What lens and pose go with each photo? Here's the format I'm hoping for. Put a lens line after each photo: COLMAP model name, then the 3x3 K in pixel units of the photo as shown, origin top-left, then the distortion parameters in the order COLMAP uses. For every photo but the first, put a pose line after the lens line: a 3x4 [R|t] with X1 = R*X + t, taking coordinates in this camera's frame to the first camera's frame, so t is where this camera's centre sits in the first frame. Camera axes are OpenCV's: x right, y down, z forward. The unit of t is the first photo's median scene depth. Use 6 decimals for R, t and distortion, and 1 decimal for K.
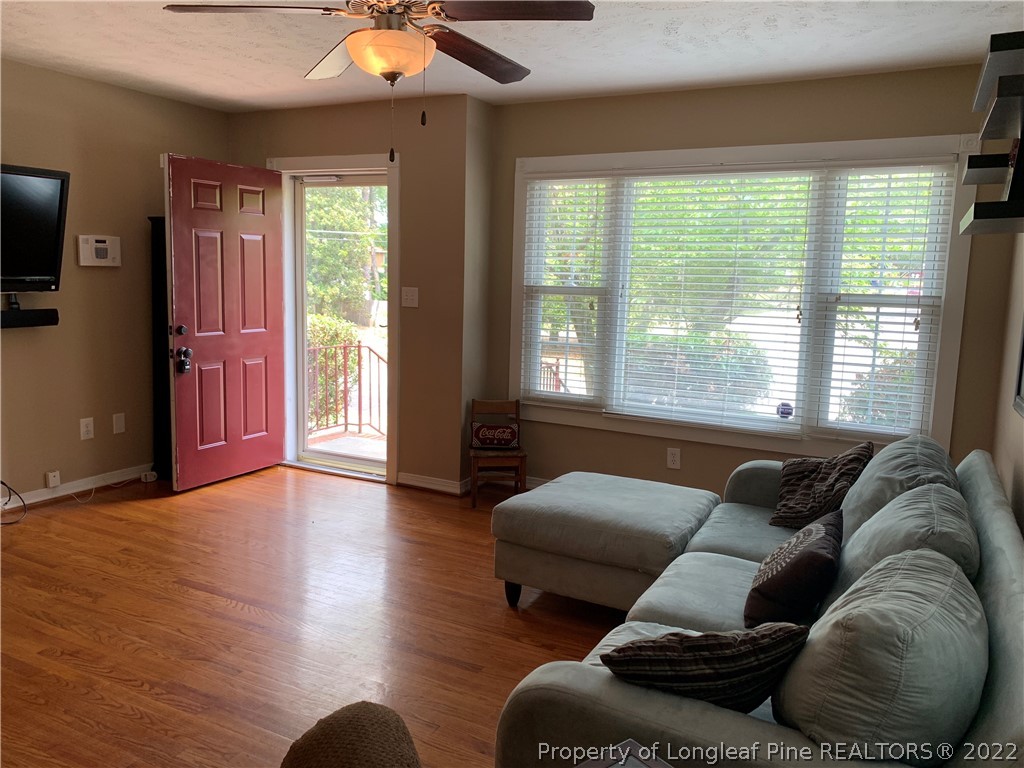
lens RADIAL K [[778.7, 0, 507.0], [0, 778.7, 371.9], [0, 0, 1]] dist [0.045684, -0.040648]
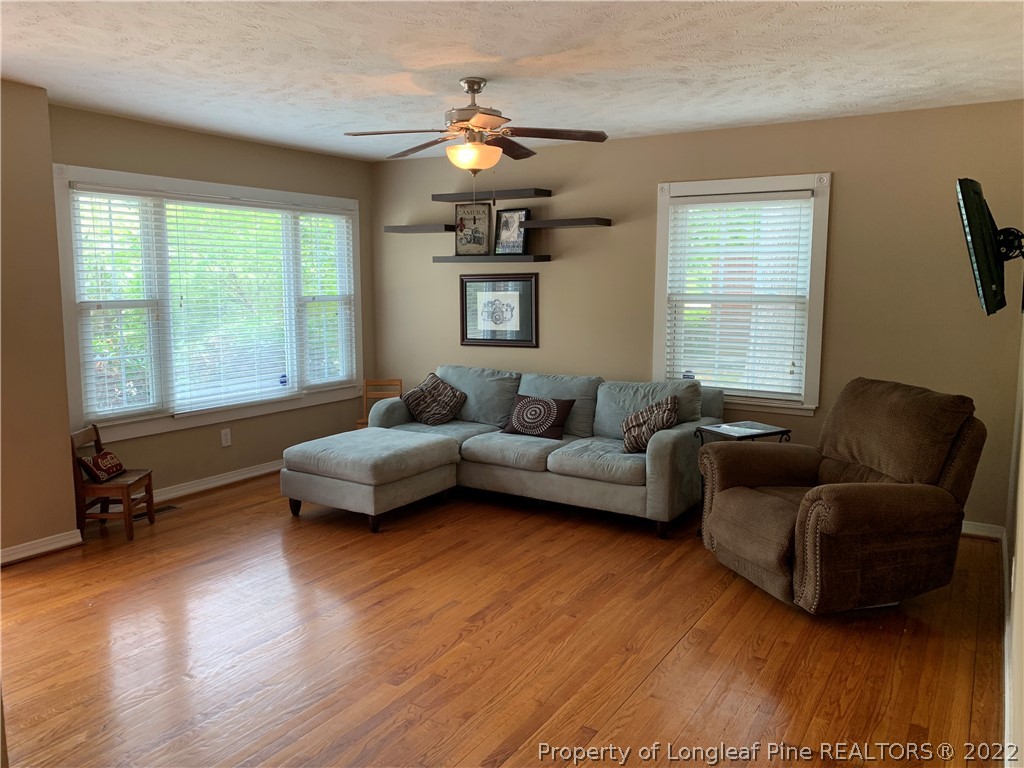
lens RADIAL K [[778.7, 0, 507.0], [0, 778.7, 371.9], [0, 0, 1]] dist [0.045684, -0.040648]
pose [[0.079811, -0.143829, 0.986379, -0.952165], [0.131225, 0.982440, 0.132637, -0.094373], [-0.988135, 0.118852, 0.097283, 0.452851]]
